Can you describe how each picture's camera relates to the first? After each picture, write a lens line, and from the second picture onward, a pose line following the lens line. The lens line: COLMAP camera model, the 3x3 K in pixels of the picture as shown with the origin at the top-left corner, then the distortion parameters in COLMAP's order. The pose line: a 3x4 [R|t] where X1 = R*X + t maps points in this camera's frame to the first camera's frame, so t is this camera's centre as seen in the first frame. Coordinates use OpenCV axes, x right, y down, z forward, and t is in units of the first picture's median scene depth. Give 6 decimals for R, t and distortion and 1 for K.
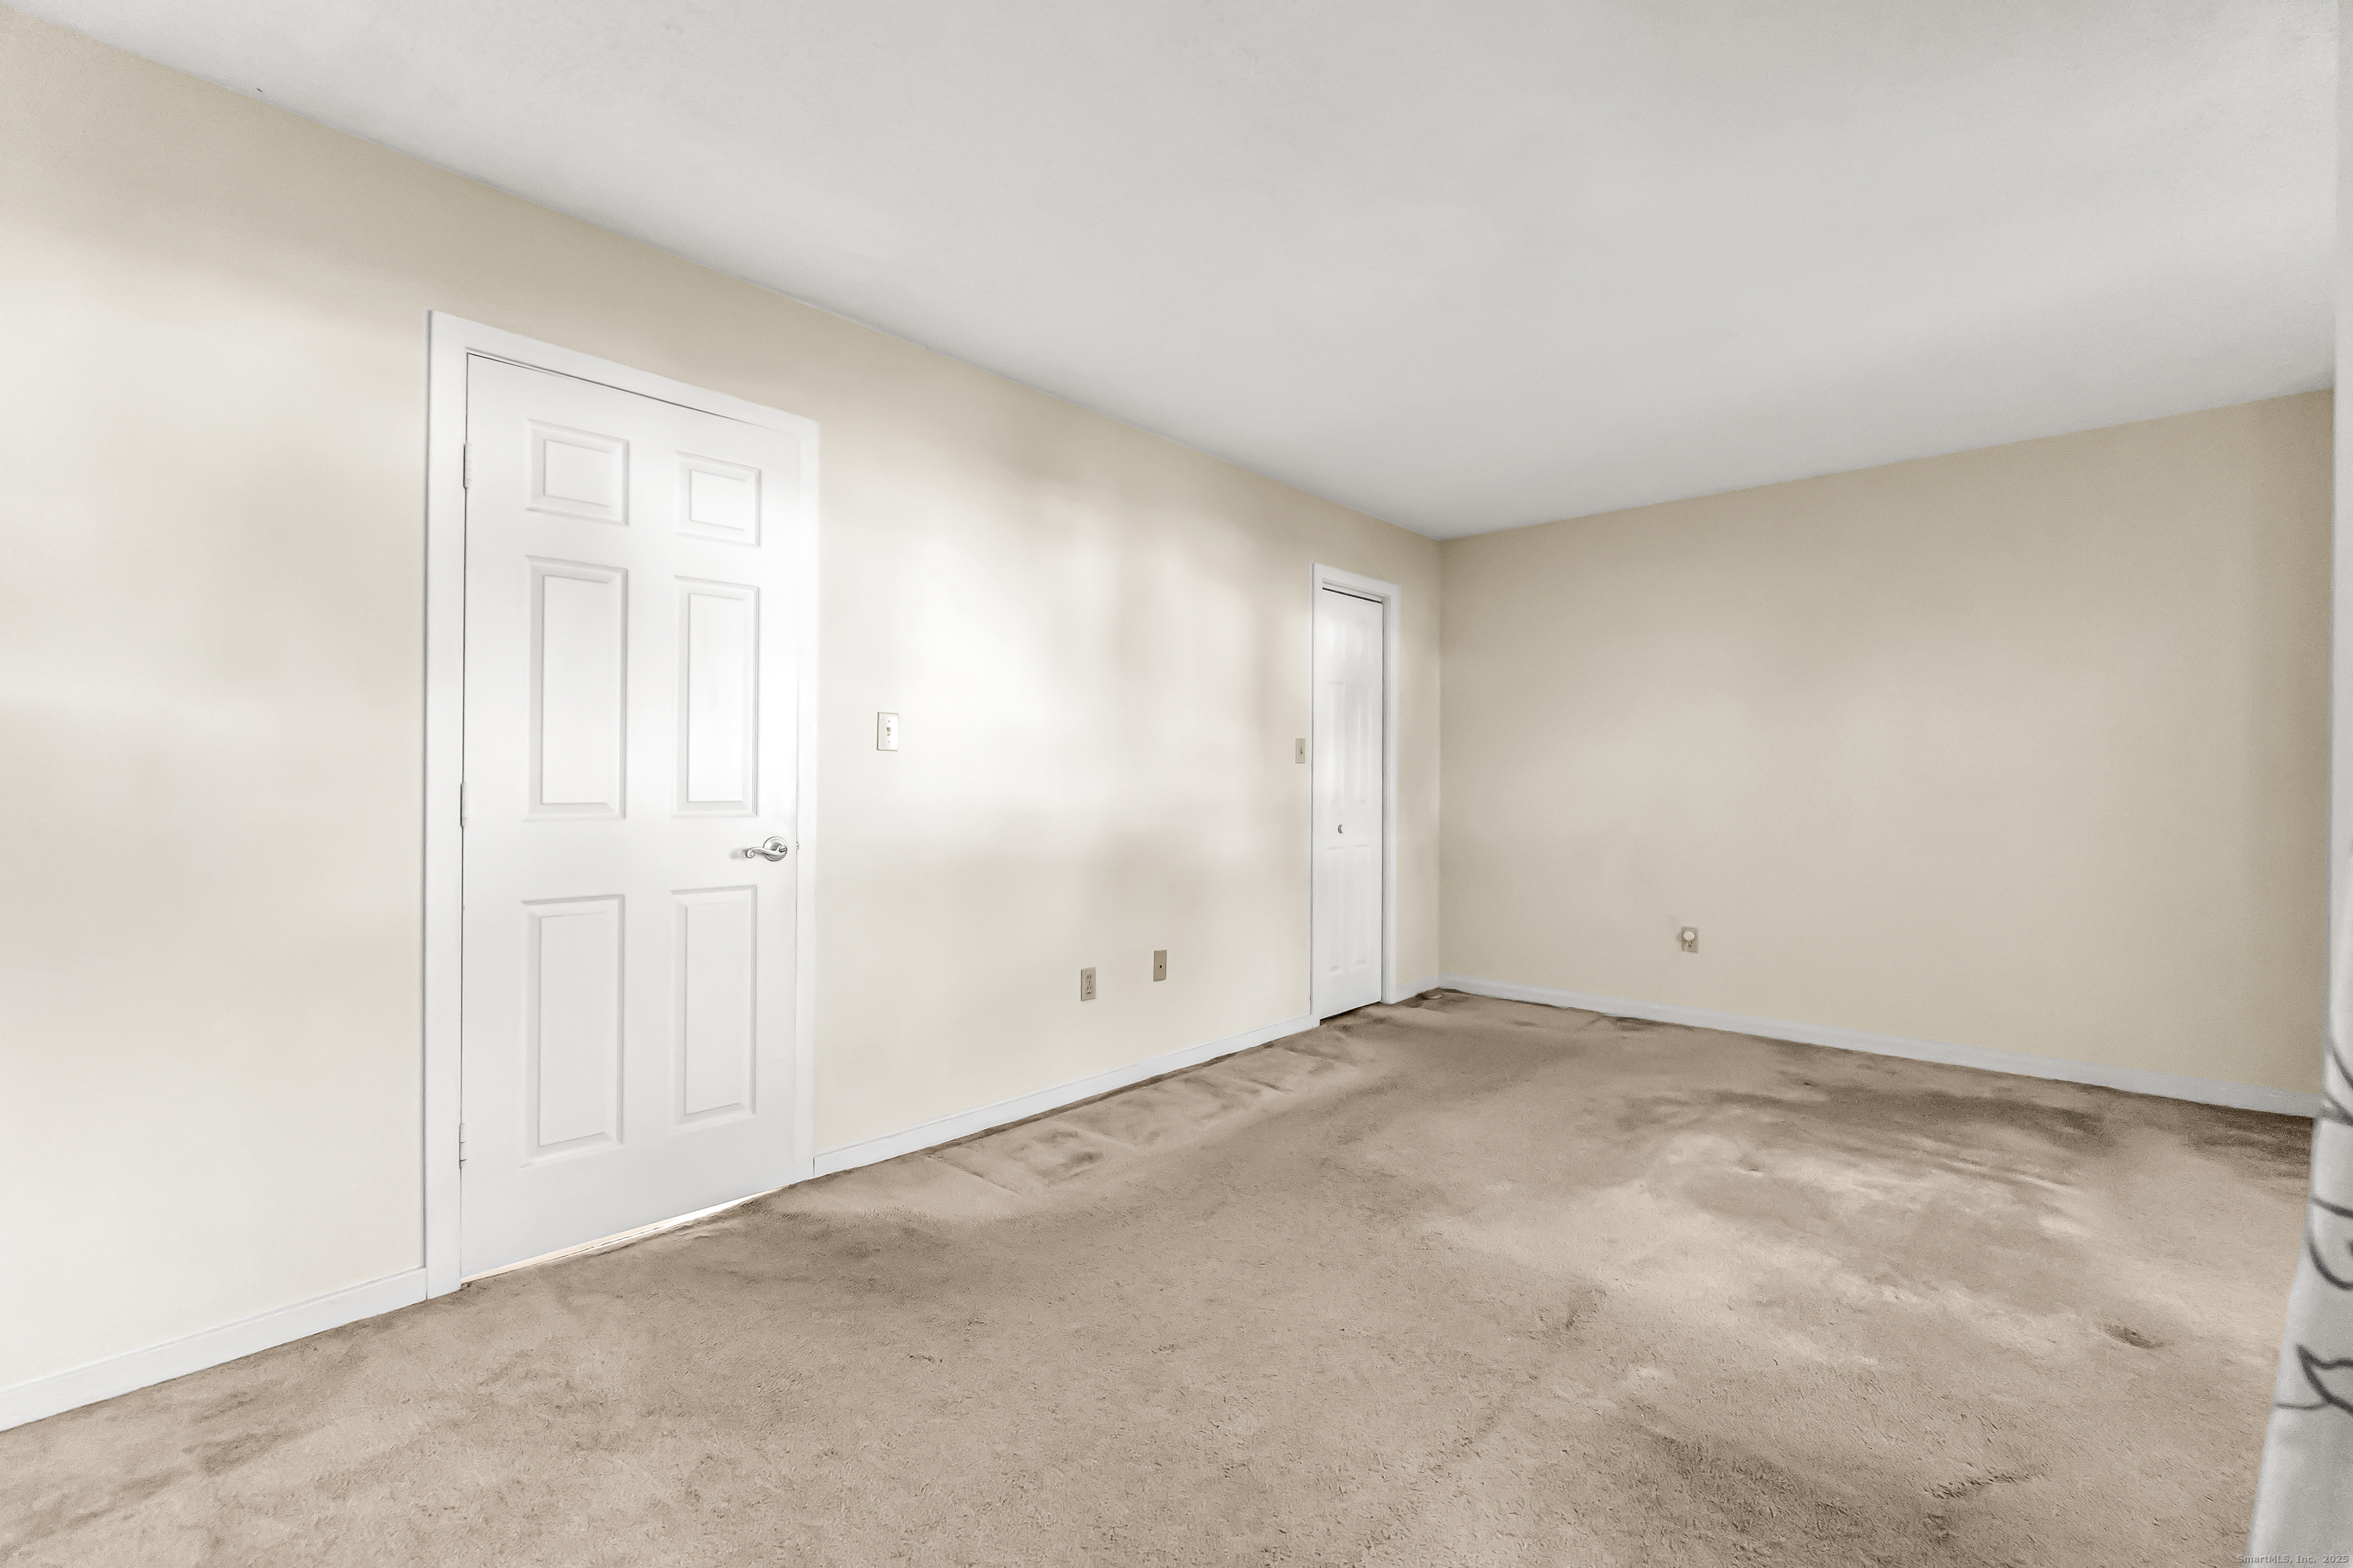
lens RADIAL K [[1020.2, 0, 1165.4], [0, 1020.2, 784.4], [0, 0, 1]] dist [-0.000725, -0.000130]
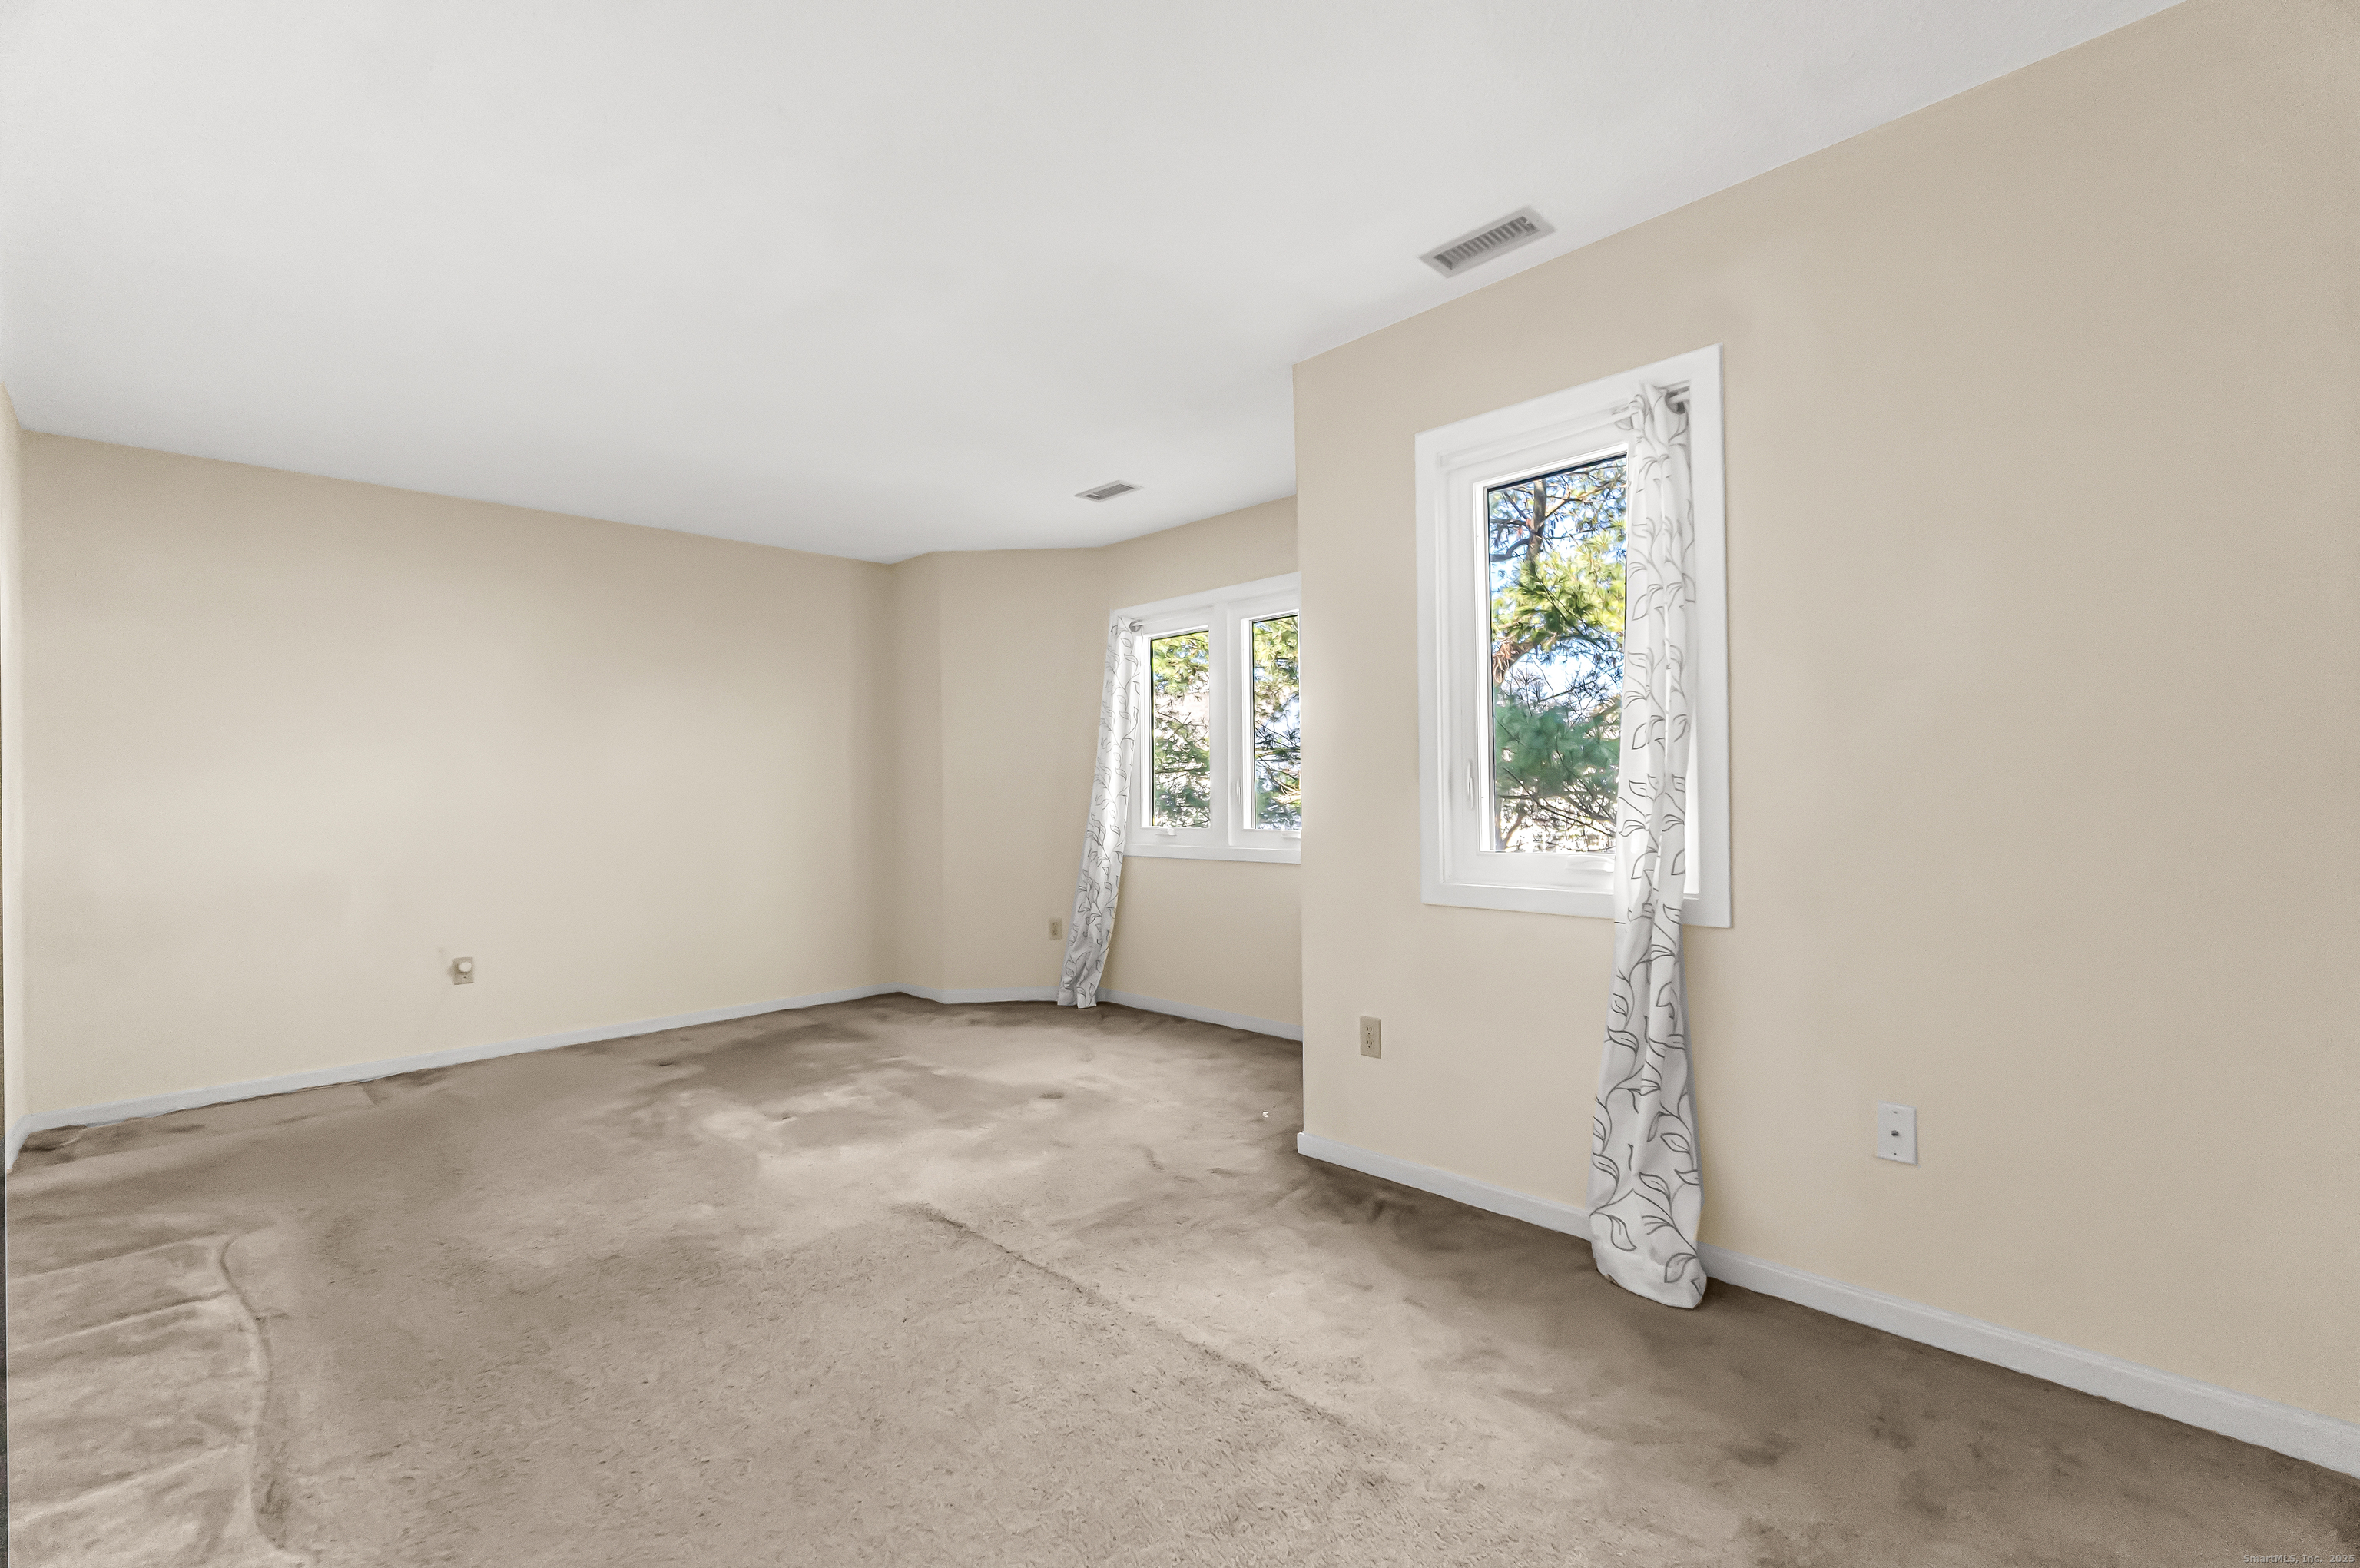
lens RADIAL K [[1023.2, 0, 1168.9], [0, 1023.2, 784.4], [0, 0, 1]] dist [-0.000725, -0.000130]
pose [[0.059834, 0.005595, 0.998193, -0.577642], [0.016467, 0.999843, -0.006591, -0.002688], [-0.998072, 0.016832, 0.059733, 0.440211]]
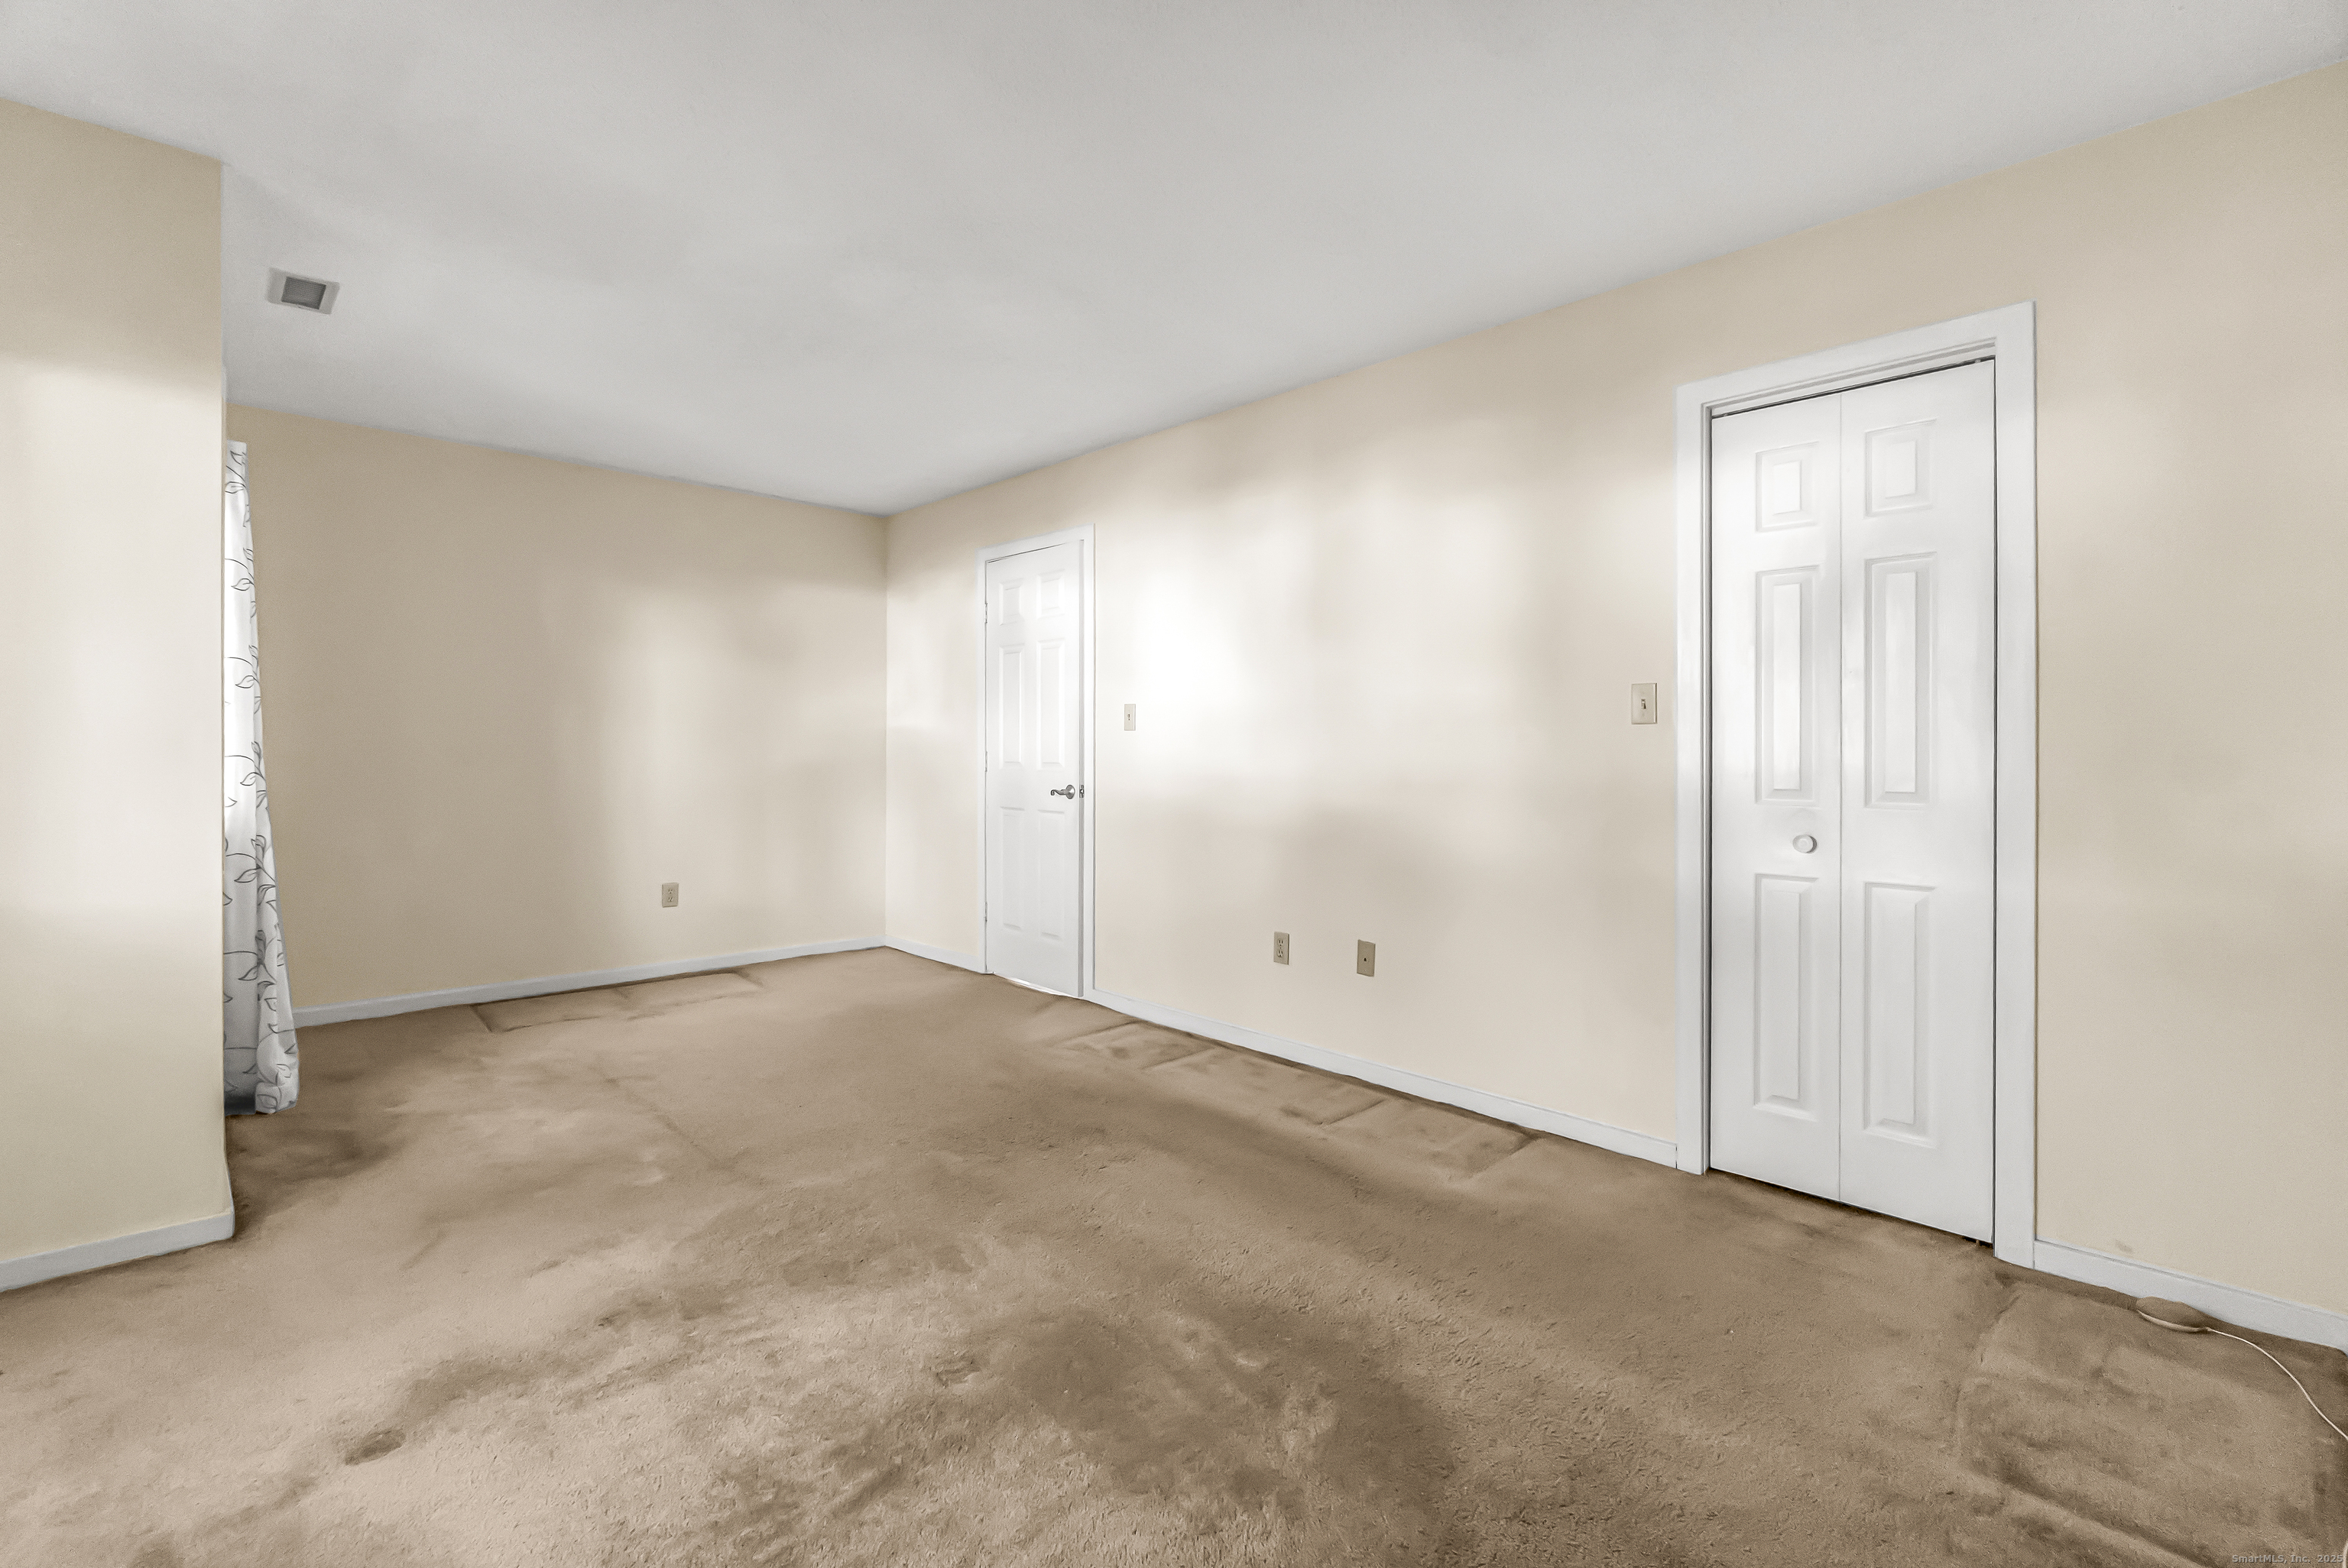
lens RADIAL K [[1033.3, 0, 1171.0], [0, 1033.3, 755.3], [0, 0, 1]] dist [-0.004249, -0.000407]
pose [[-0.061417, 0.001726, -0.998111, 1.129356], [-0.007337, 0.999971, 0.002181, -0.000451], [0.998085, 0.007457, -0.061403, 1.103471]]
